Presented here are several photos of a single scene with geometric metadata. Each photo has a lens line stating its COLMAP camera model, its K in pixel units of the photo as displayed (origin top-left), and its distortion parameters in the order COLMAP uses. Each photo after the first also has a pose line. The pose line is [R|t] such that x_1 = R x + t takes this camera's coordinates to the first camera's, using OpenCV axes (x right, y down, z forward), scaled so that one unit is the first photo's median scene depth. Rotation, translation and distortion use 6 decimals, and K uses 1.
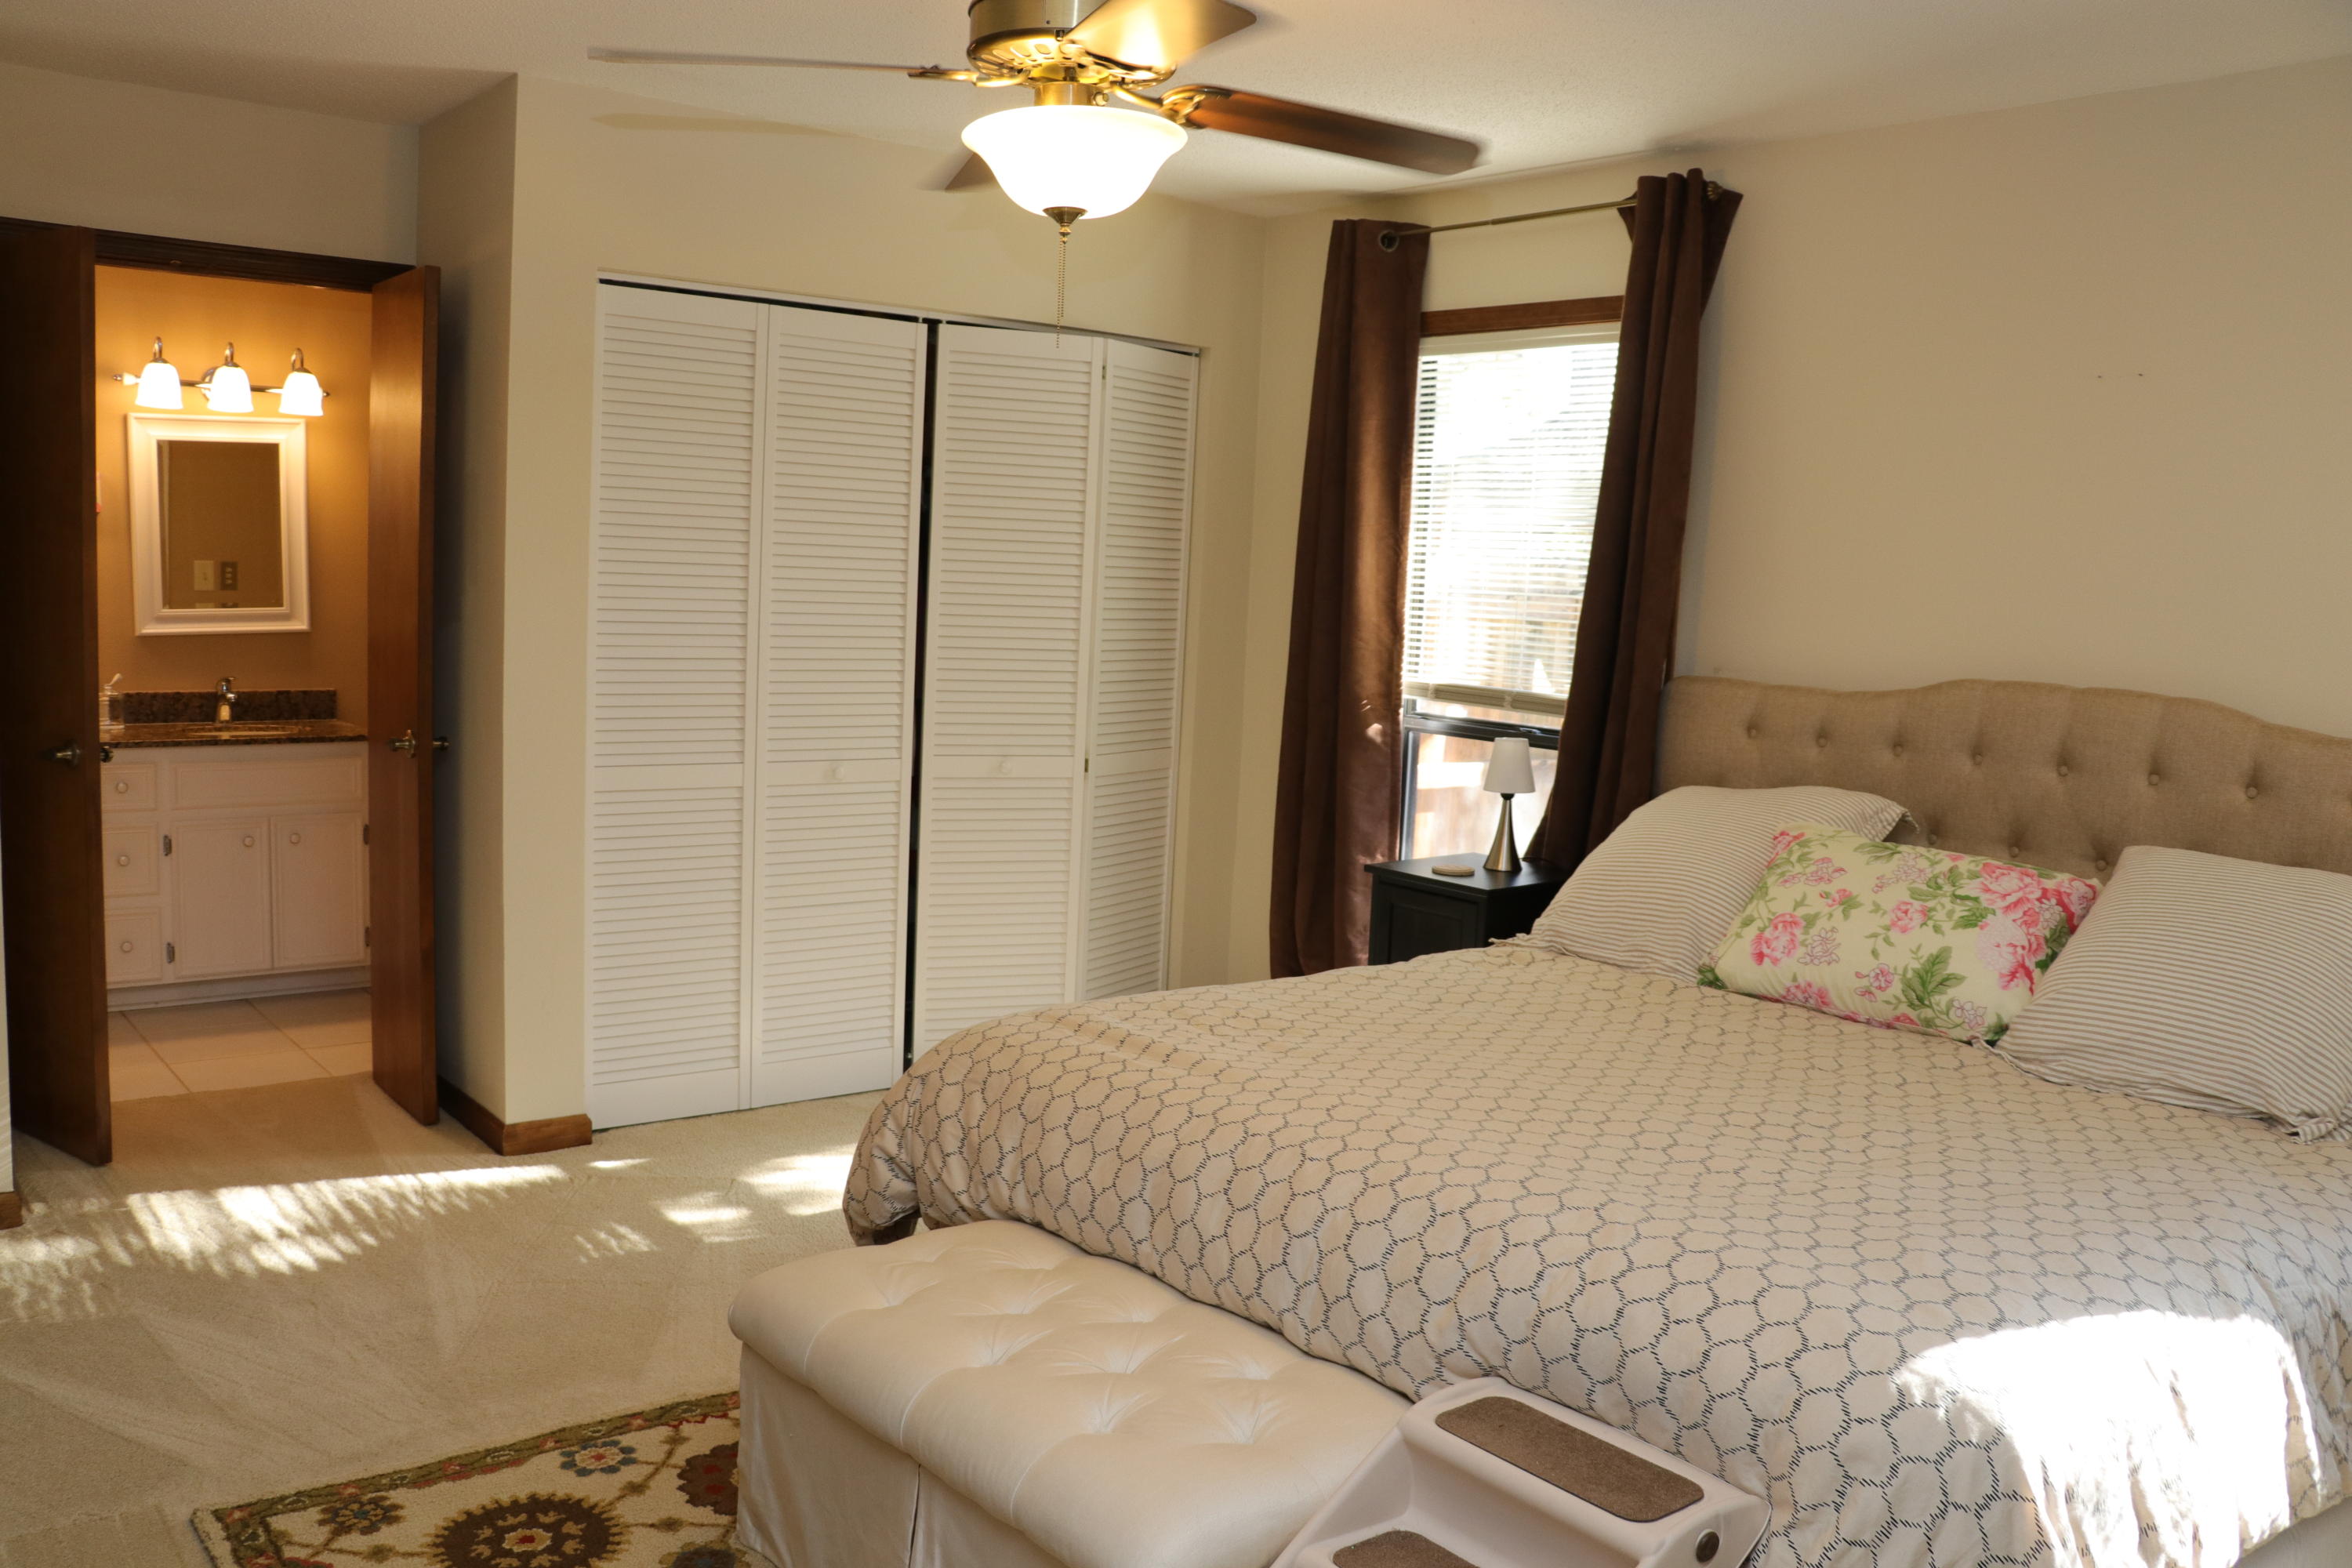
lens RADIAL K [[1905.2, 0, 1155.4], [0, 1905.2, 789.0], [0, 0, 1]] dist [-0.174637, 0.132704]
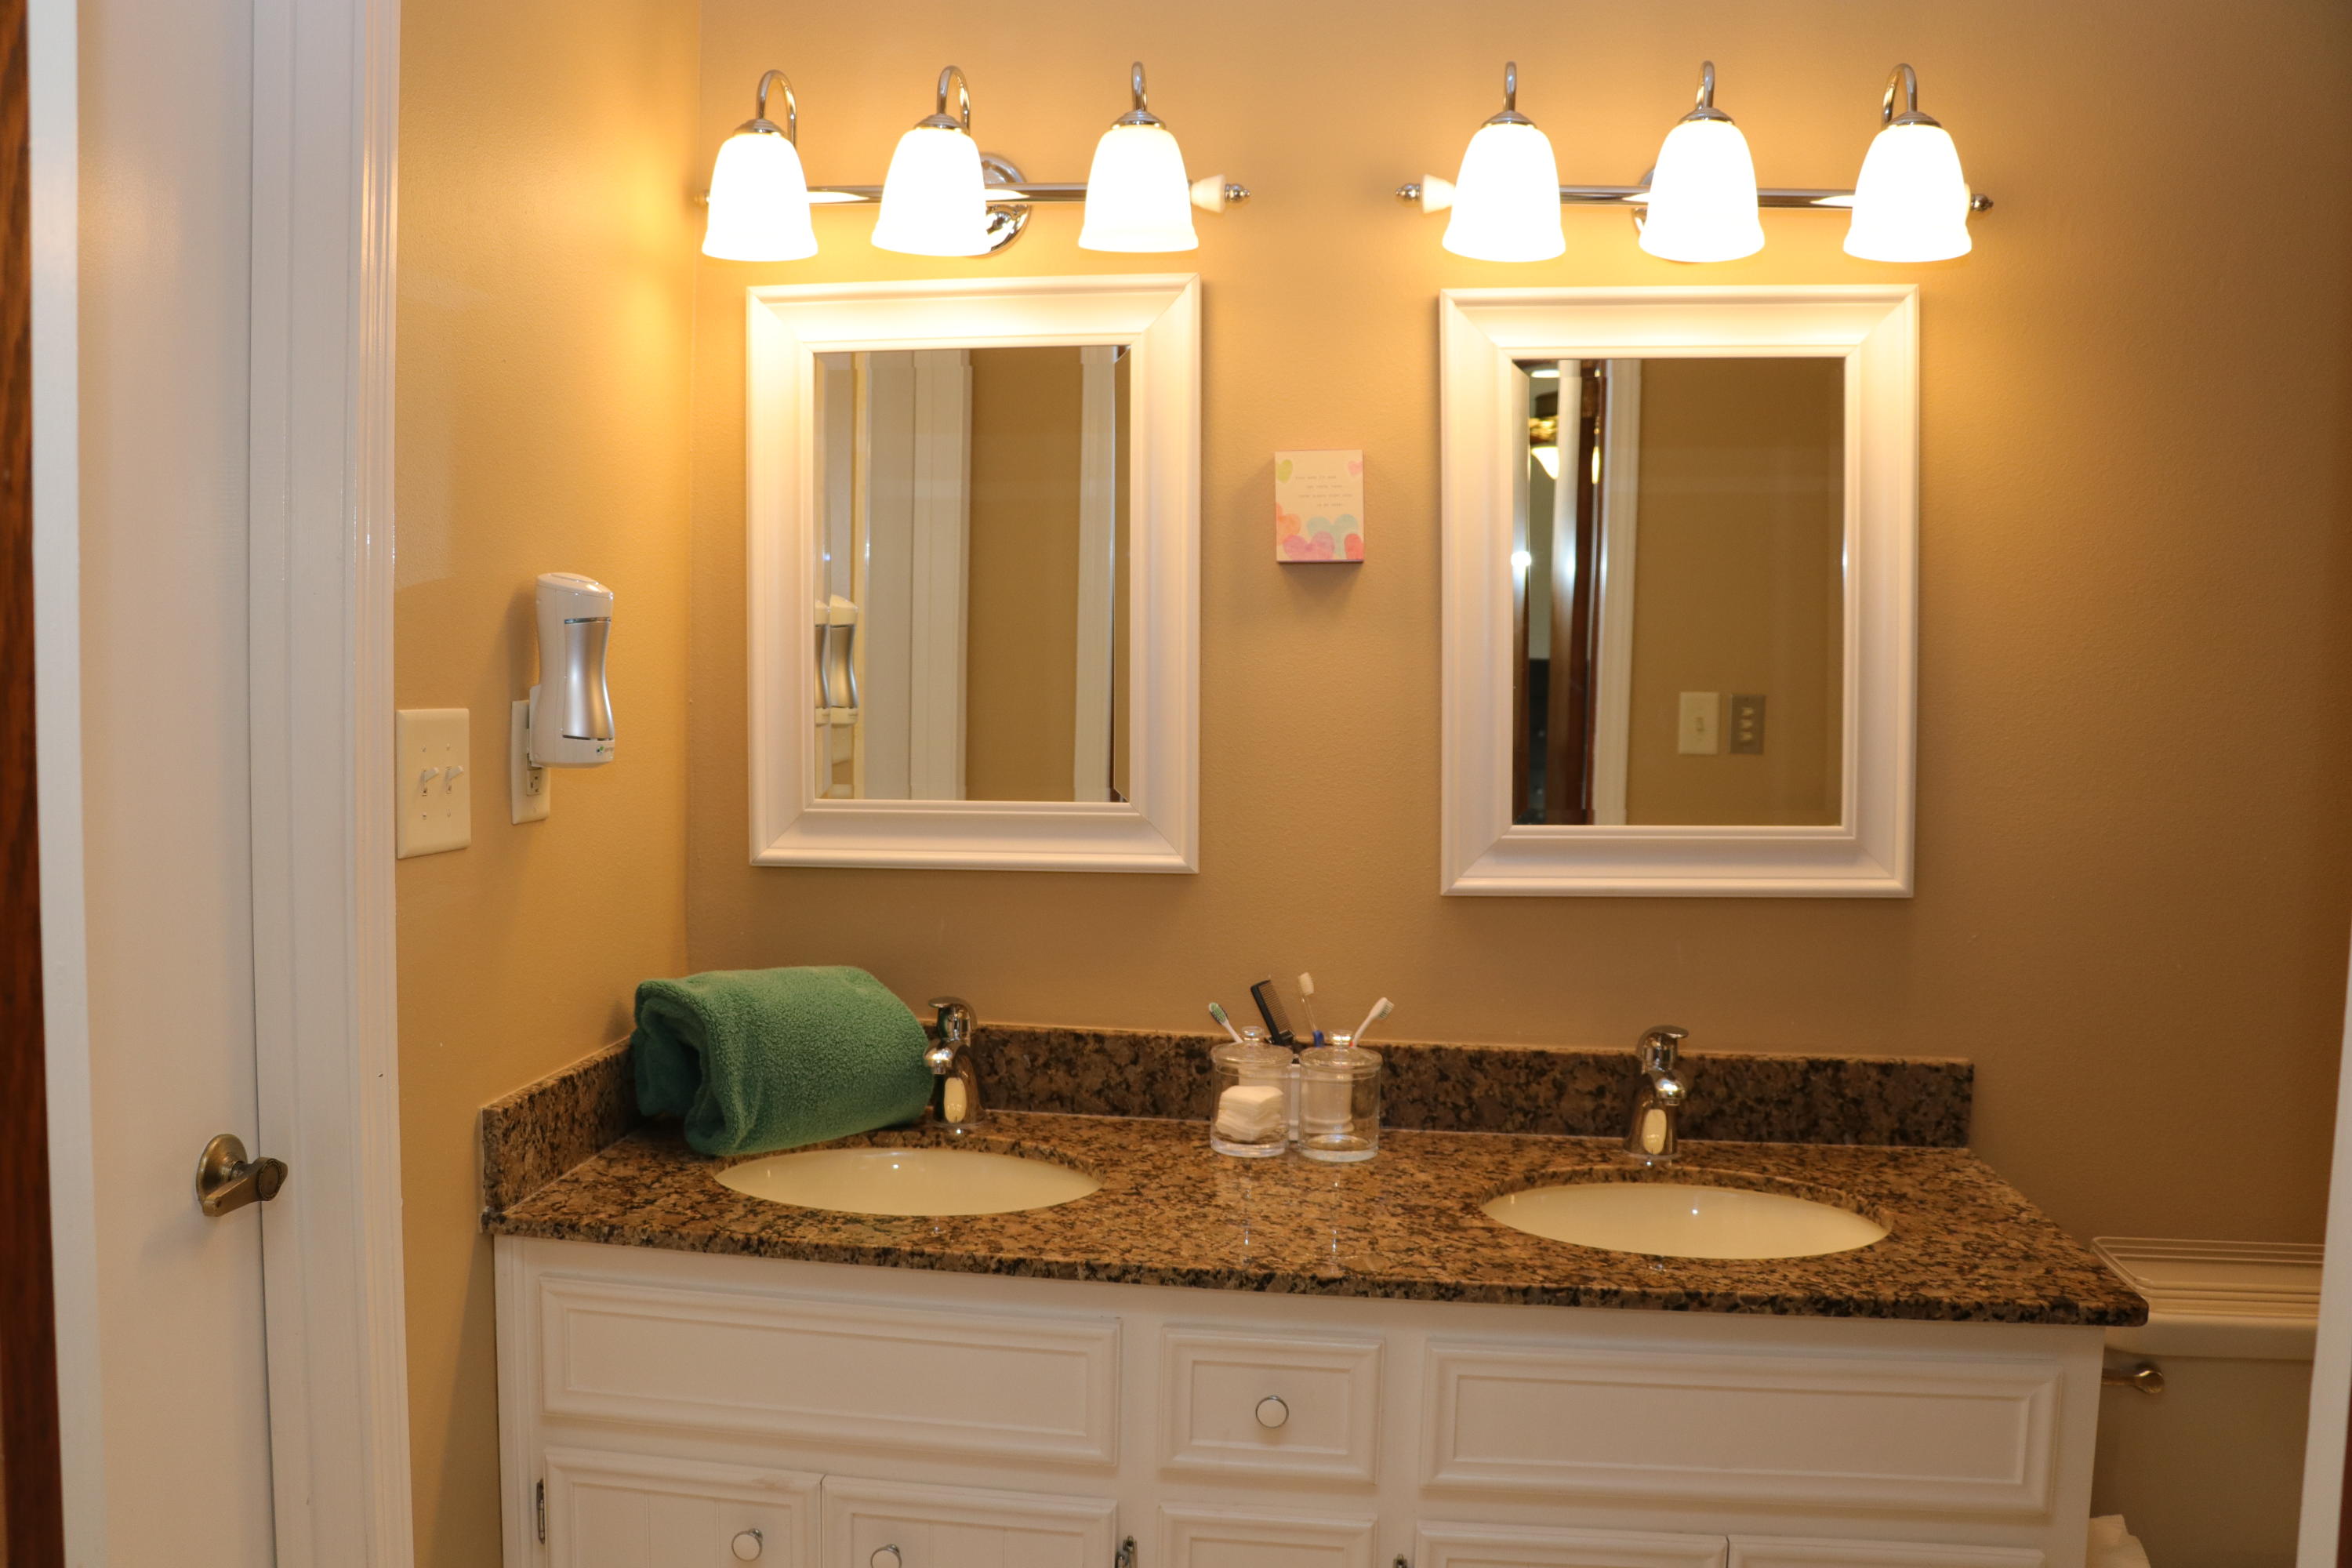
lens RADIAL K [[1905.2, 0, 1155.4], [0, 1905.2, 789.0], [0, 0, 1]] dist [-0.174637, 0.132704]
pose [[0.686934, 0.029700, -0.726112, -0.313665], [-0.080674, 0.996105, -0.035577, -0.085267], [0.722228, 0.083017, 0.686655, 0.678915]]
